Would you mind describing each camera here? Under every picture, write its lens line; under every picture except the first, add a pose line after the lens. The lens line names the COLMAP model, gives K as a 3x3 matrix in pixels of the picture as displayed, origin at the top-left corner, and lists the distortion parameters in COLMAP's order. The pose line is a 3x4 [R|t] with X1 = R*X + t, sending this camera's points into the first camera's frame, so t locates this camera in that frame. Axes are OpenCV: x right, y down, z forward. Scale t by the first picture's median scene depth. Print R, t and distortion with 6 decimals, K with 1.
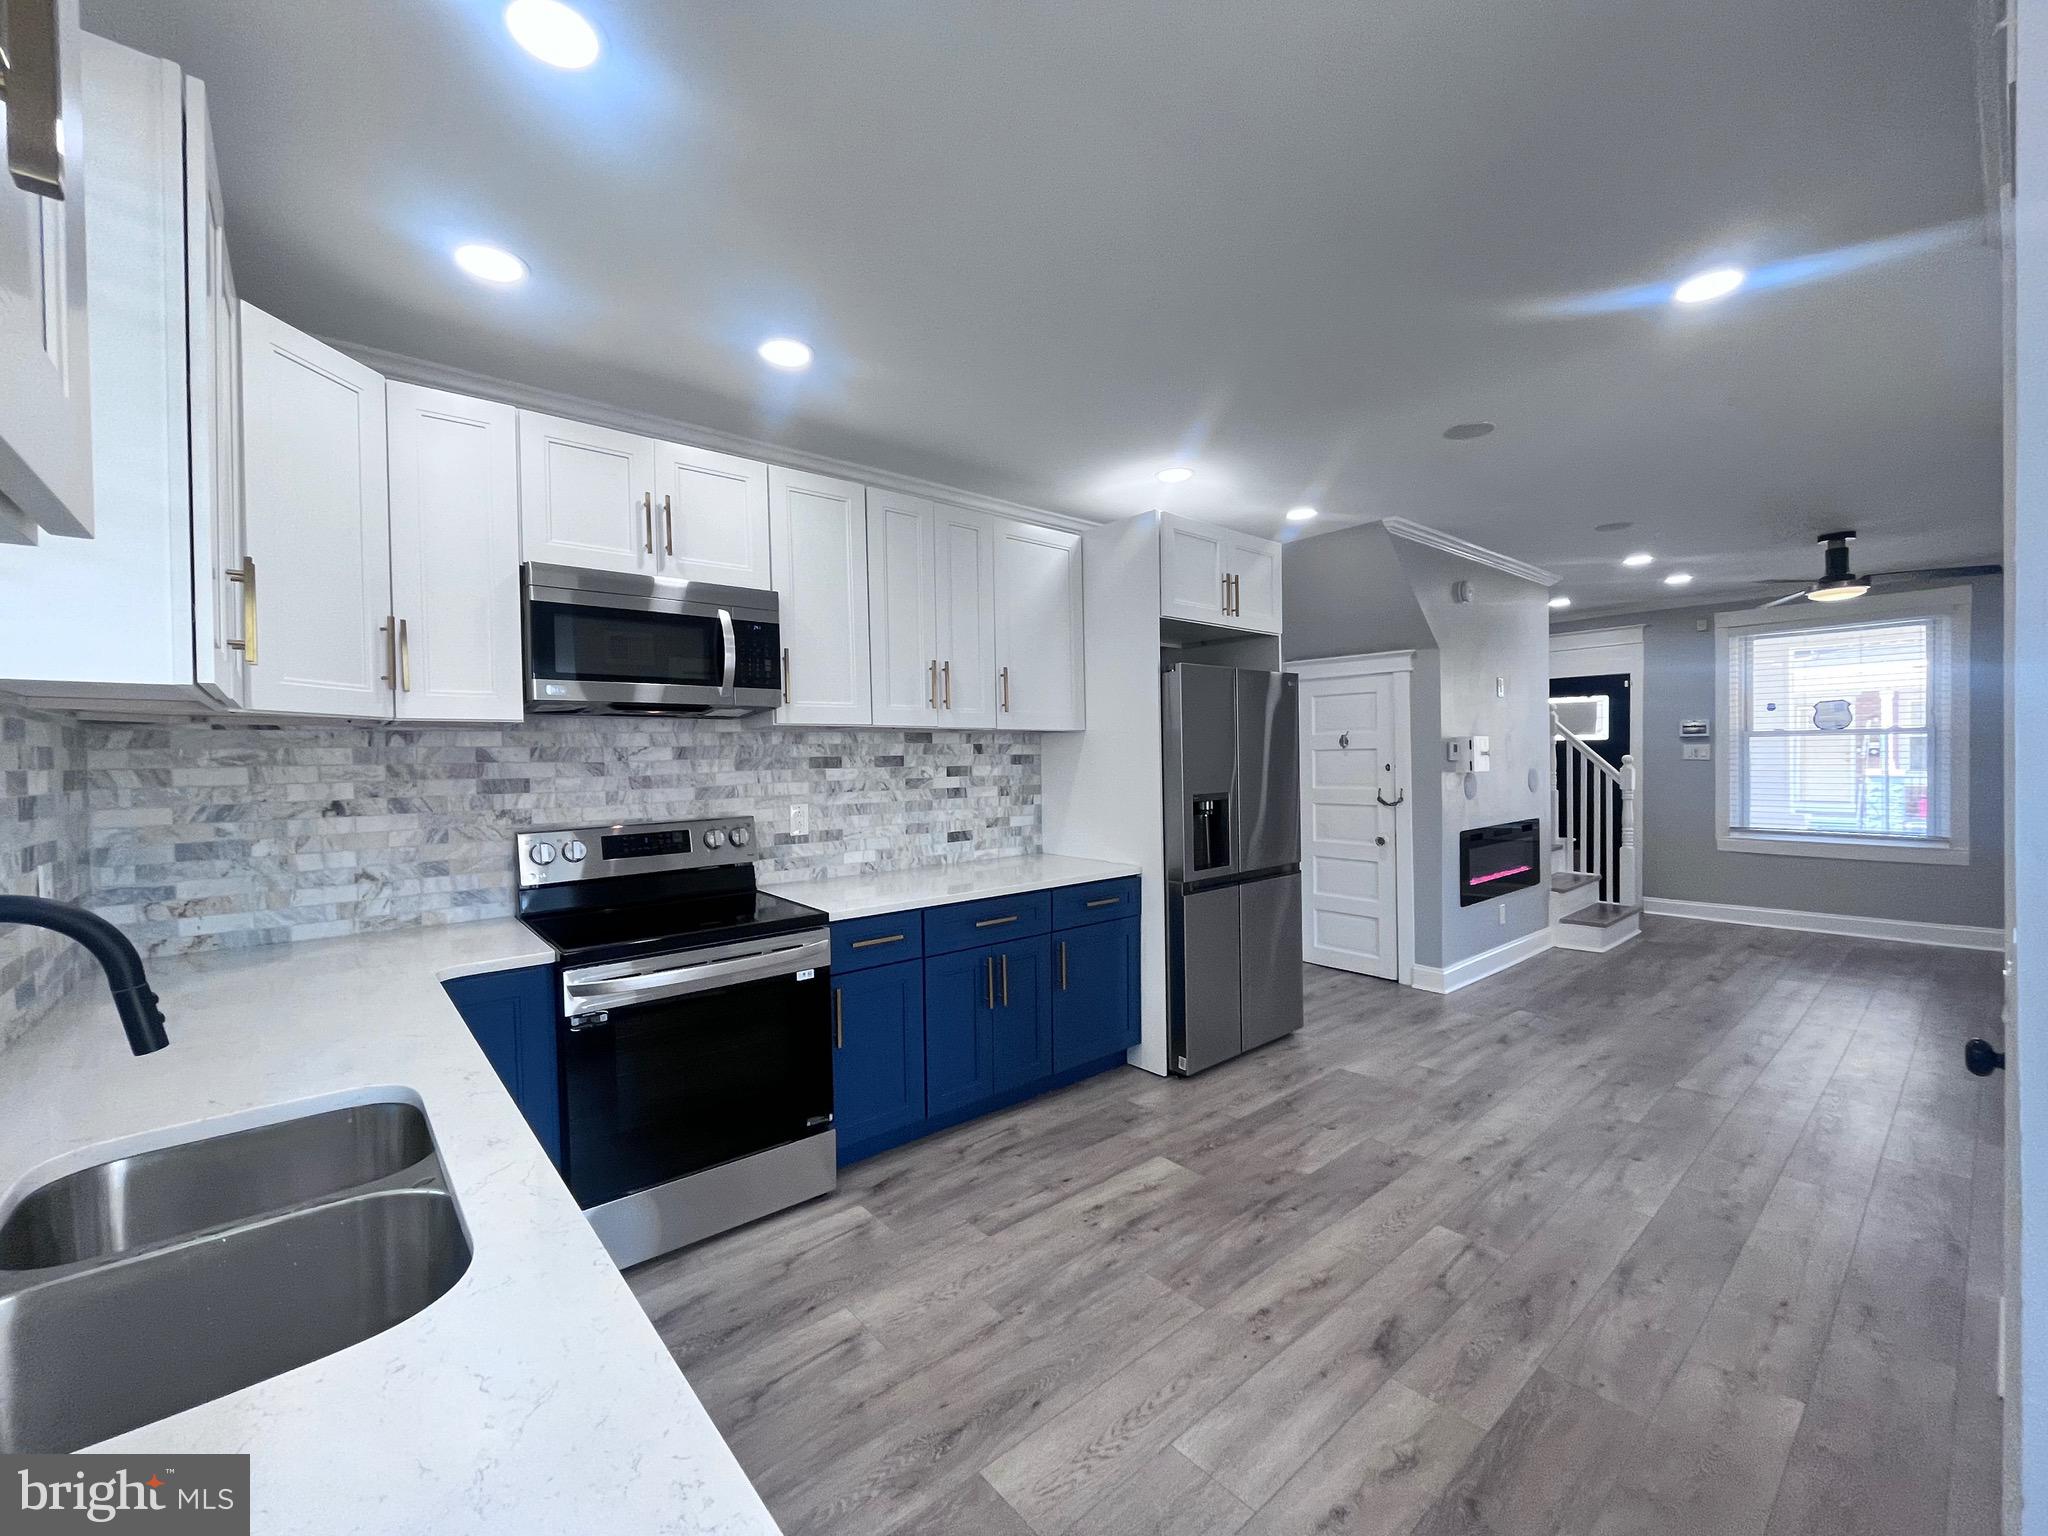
lens RADIAL K [[834.9, 0, 1018.8], [0, 834.9, 767.5], [0, 0, 1]] dist [-0.003291, 0.000325]
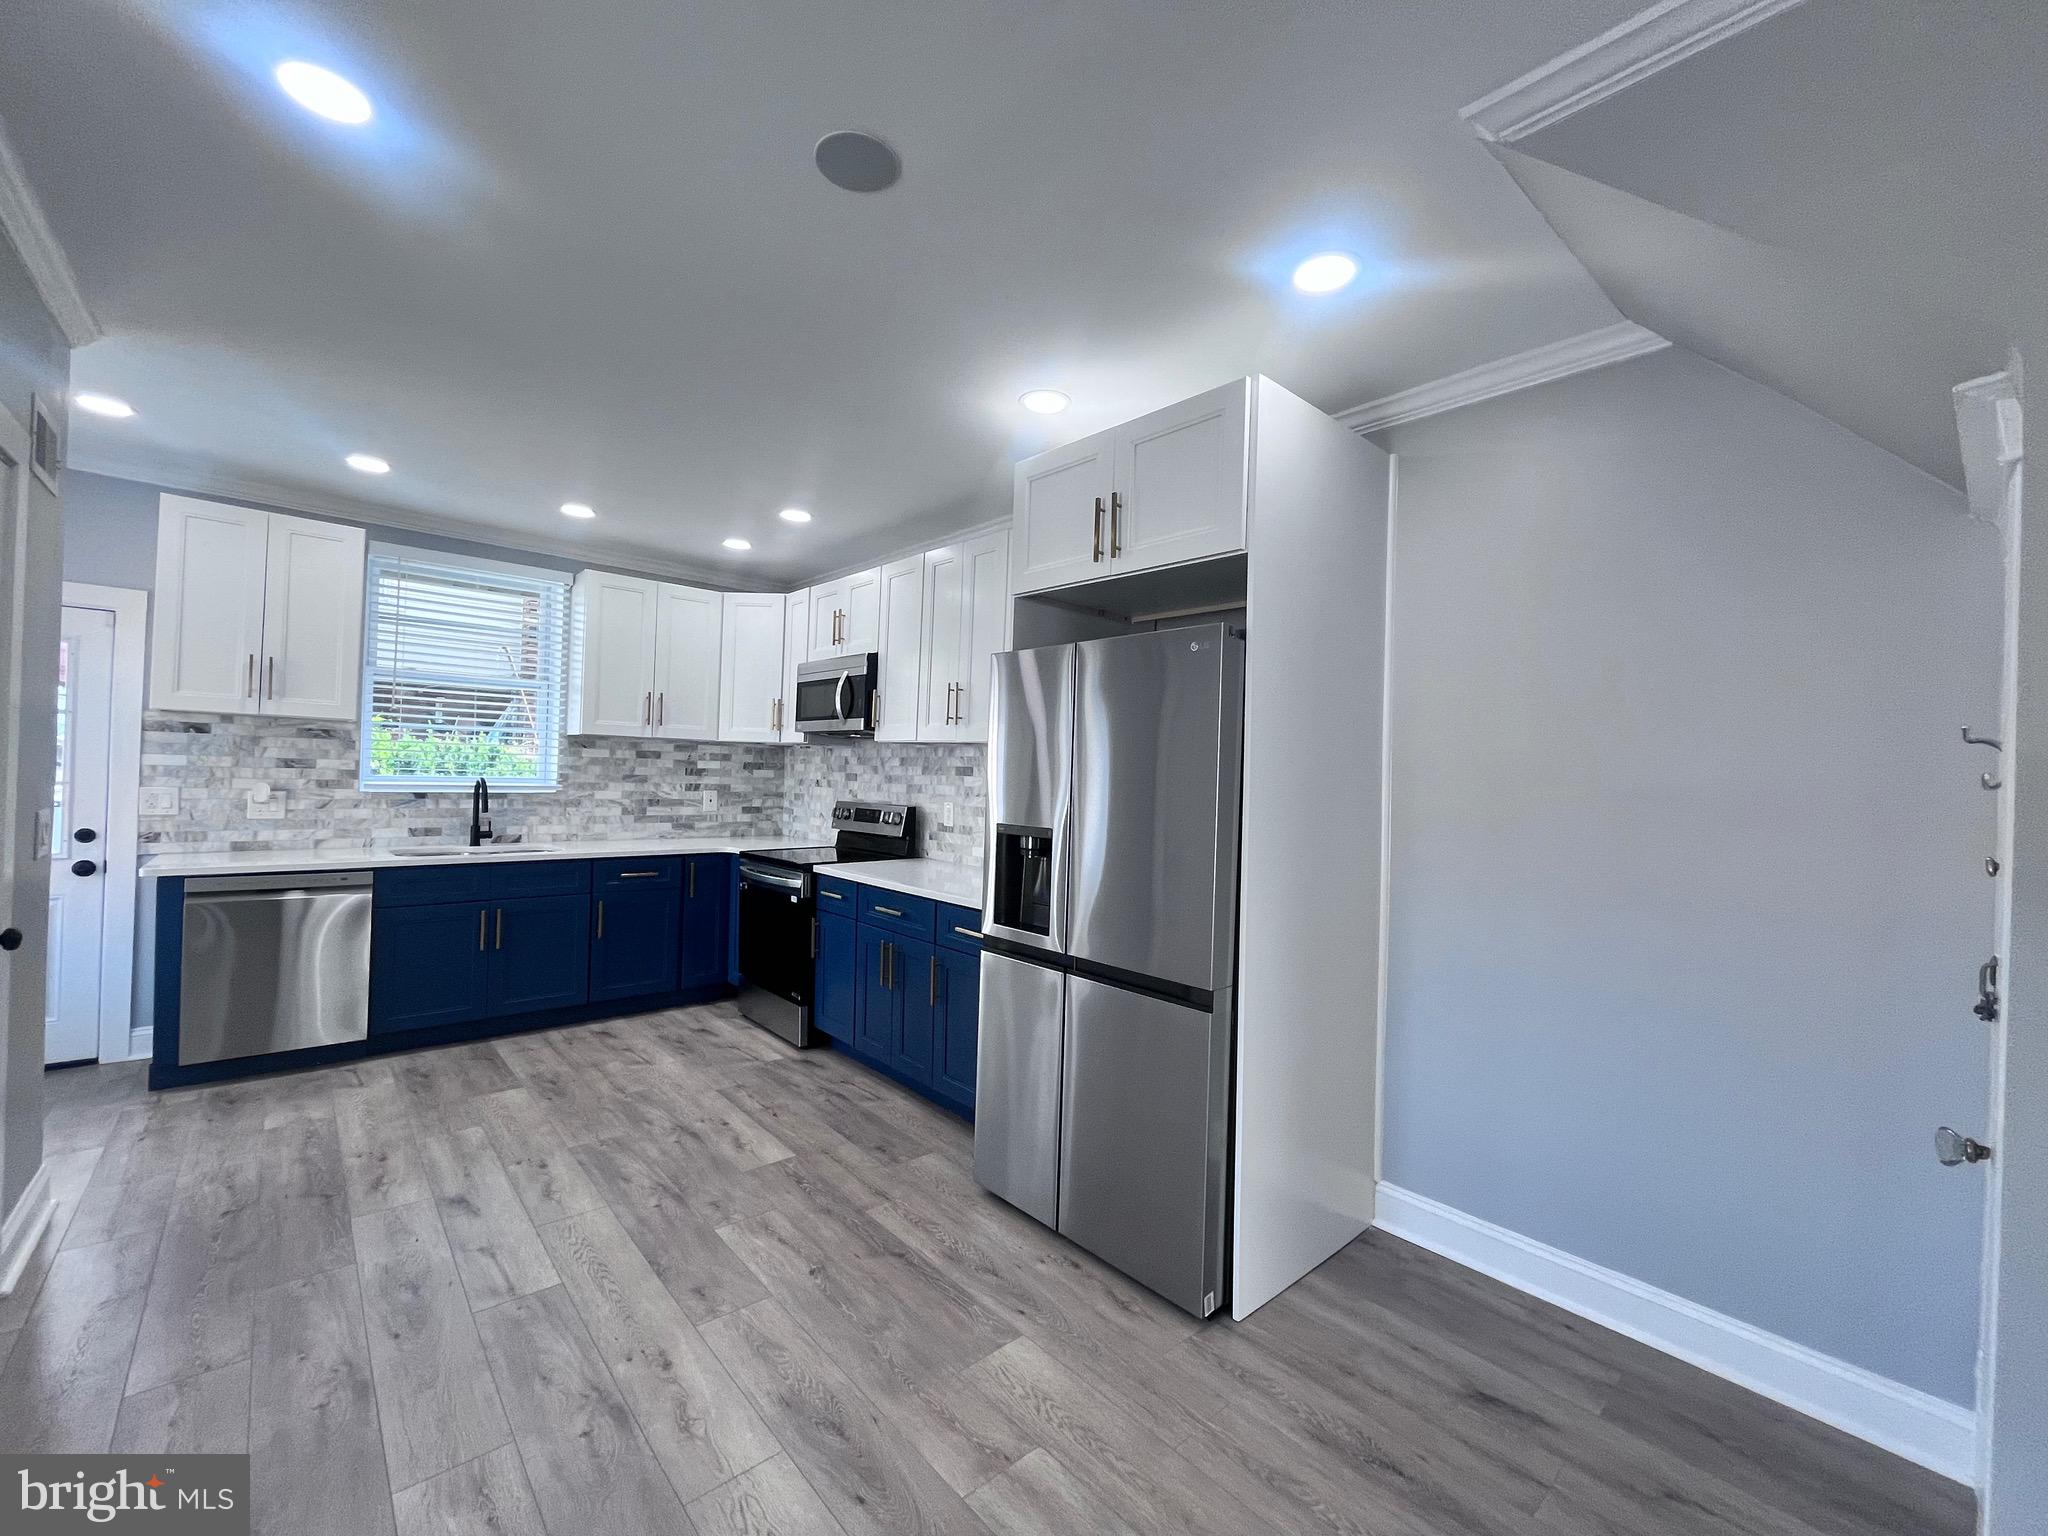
lens RADIAL K [[834.9, 0, 1019.9], [0, 834.9, 769.6], [0, 0, 1]] dist [-0.003291, 0.000325]
pose [[0.026685, 0.014515, -0.999539, 1.155933], [-0.043830, 0.998950, 0.013336, -0.032754], [0.998683, 0.043454, 0.027293, 1.187124]]
